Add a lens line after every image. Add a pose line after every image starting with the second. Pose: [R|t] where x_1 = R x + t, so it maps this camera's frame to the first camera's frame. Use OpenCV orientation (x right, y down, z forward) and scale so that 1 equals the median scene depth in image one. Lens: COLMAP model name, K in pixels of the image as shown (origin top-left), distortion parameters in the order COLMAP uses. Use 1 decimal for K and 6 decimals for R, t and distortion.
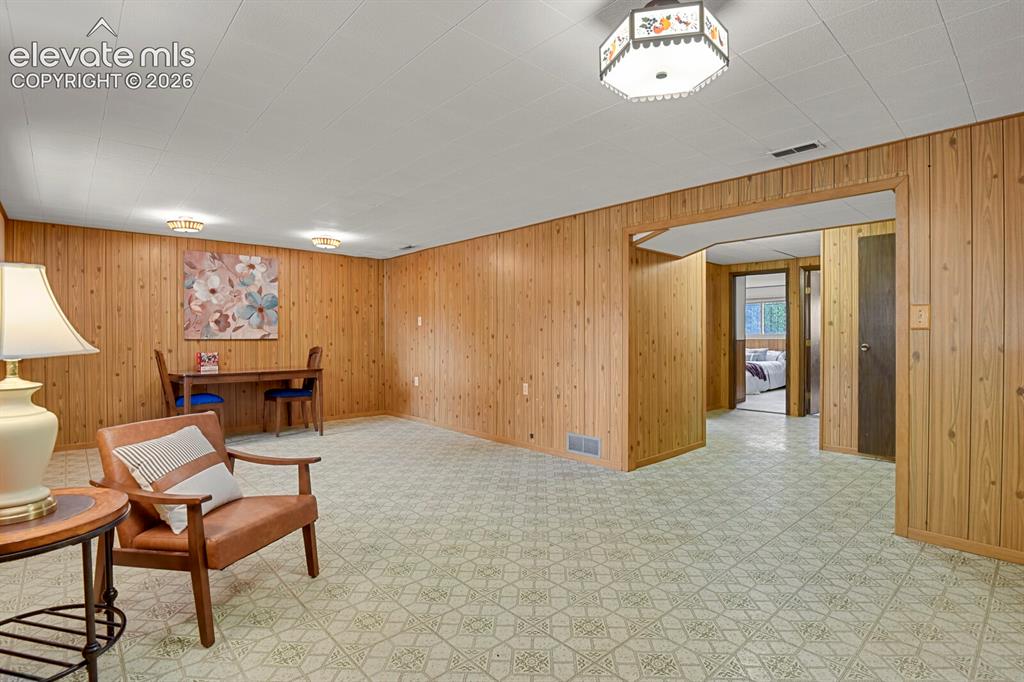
lens RADIAL K [[504.2, 0, 523.3], [0, 504.2, 339.2], [0, 0, 1]] dist [-0.021671, -0.003538]
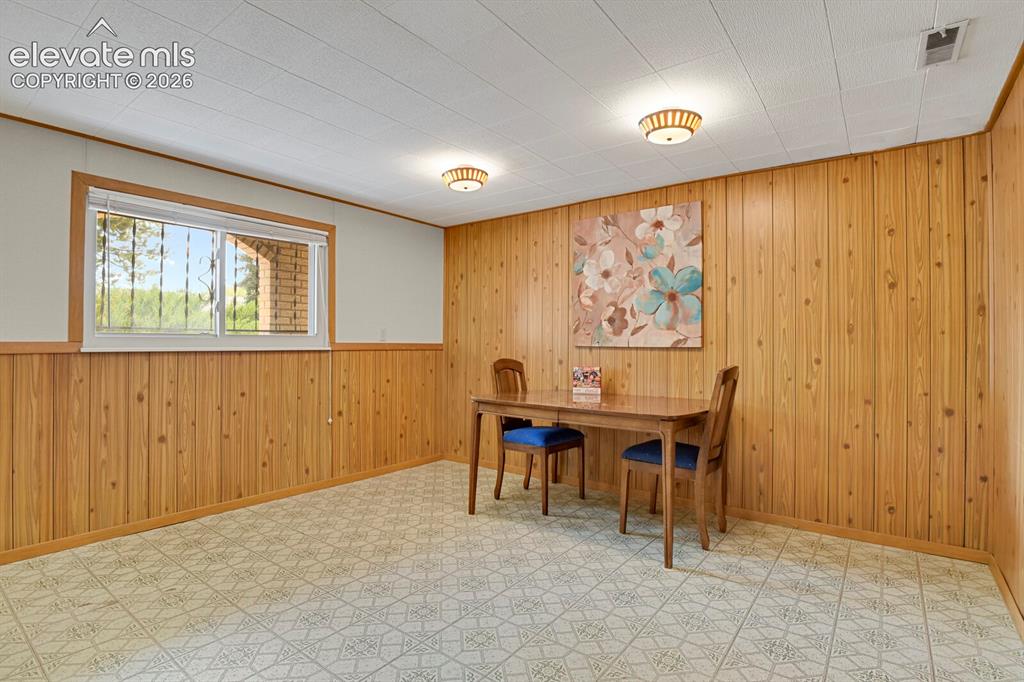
lens RADIAL K [[504.2, 0, 513.2], [0, 504.2, 338.3], [0, 0, 1]] dist [-0.021671, -0.003538]
pose [[0.175814, -0.007060, -0.984398, 0.010649], [-0.014955, 0.999840, -0.009841, -0.002954], [0.984310, 0.016452, 0.175681, 0.769249]]
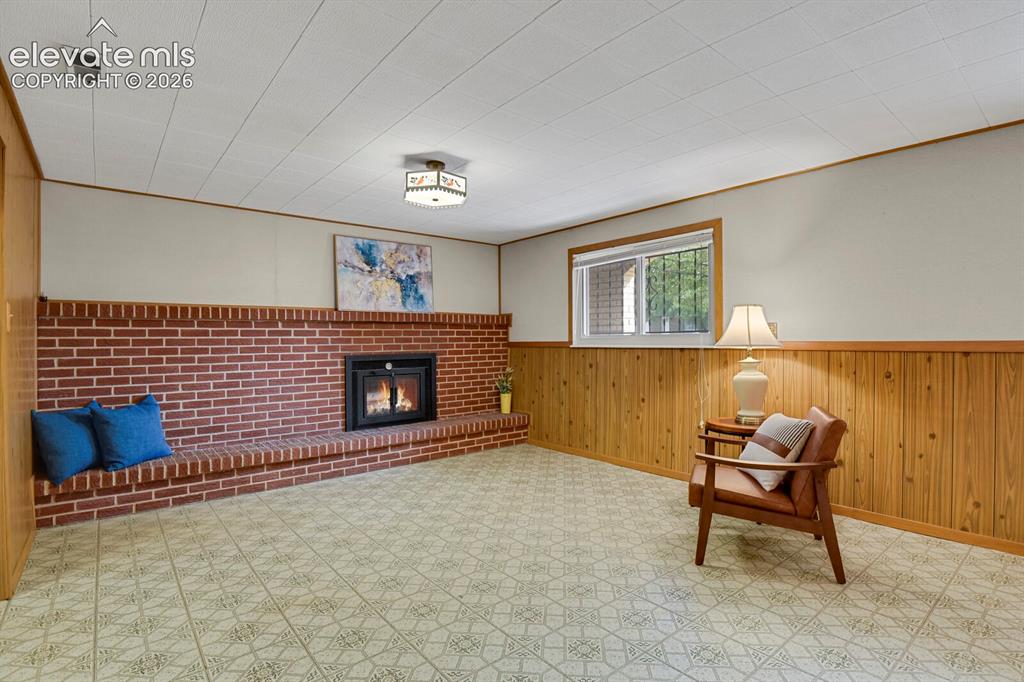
lens RADIAL K [[504.2, 0, 522.6], [0, 504.2, 338.4], [0, 0, 1]] dist [-0.021671, -0.003538]
pose [[-0.998606, 0.004607, 0.052573, -0.042541], [0.004841, 0.999979, 0.004317, -0.005047], [-0.052552, 0.004566, -0.998608, 0.856775]]
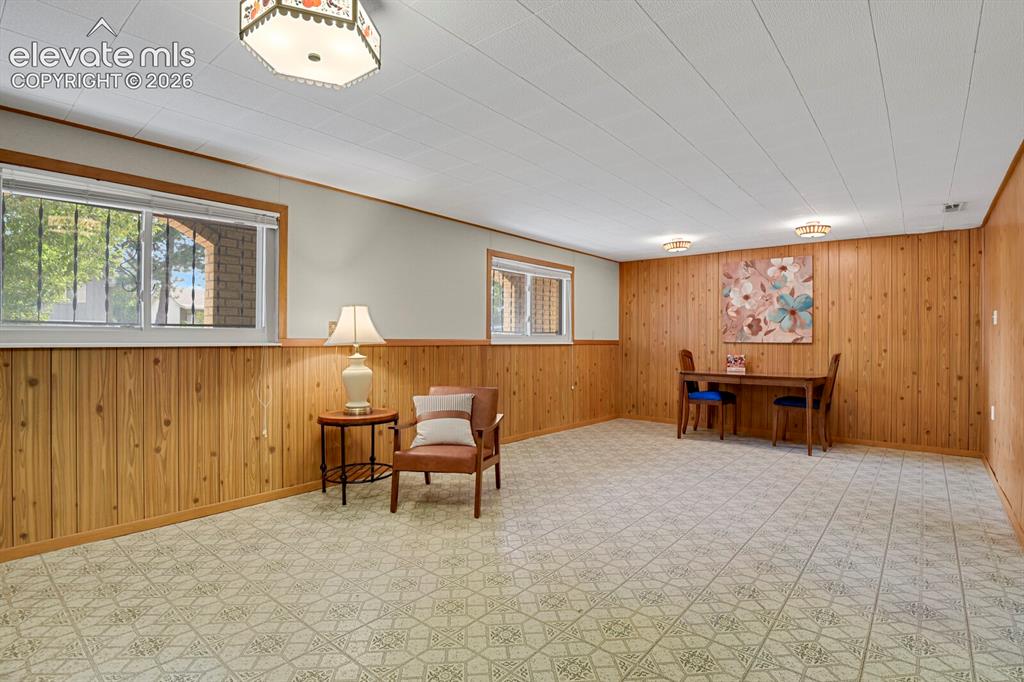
lens RADIAL K [[504.2, 0, 513.4], [0, 504.2, 338.7], [0, 0, 1]] dist [-0.021671, -0.003538]
pose [[0.124026, 0.001402, -0.992278, 0.377798], [-0.014712, 0.999892, -0.000427, -0.000413], [0.992170, 0.014652, 0.124033, 0.380115]]
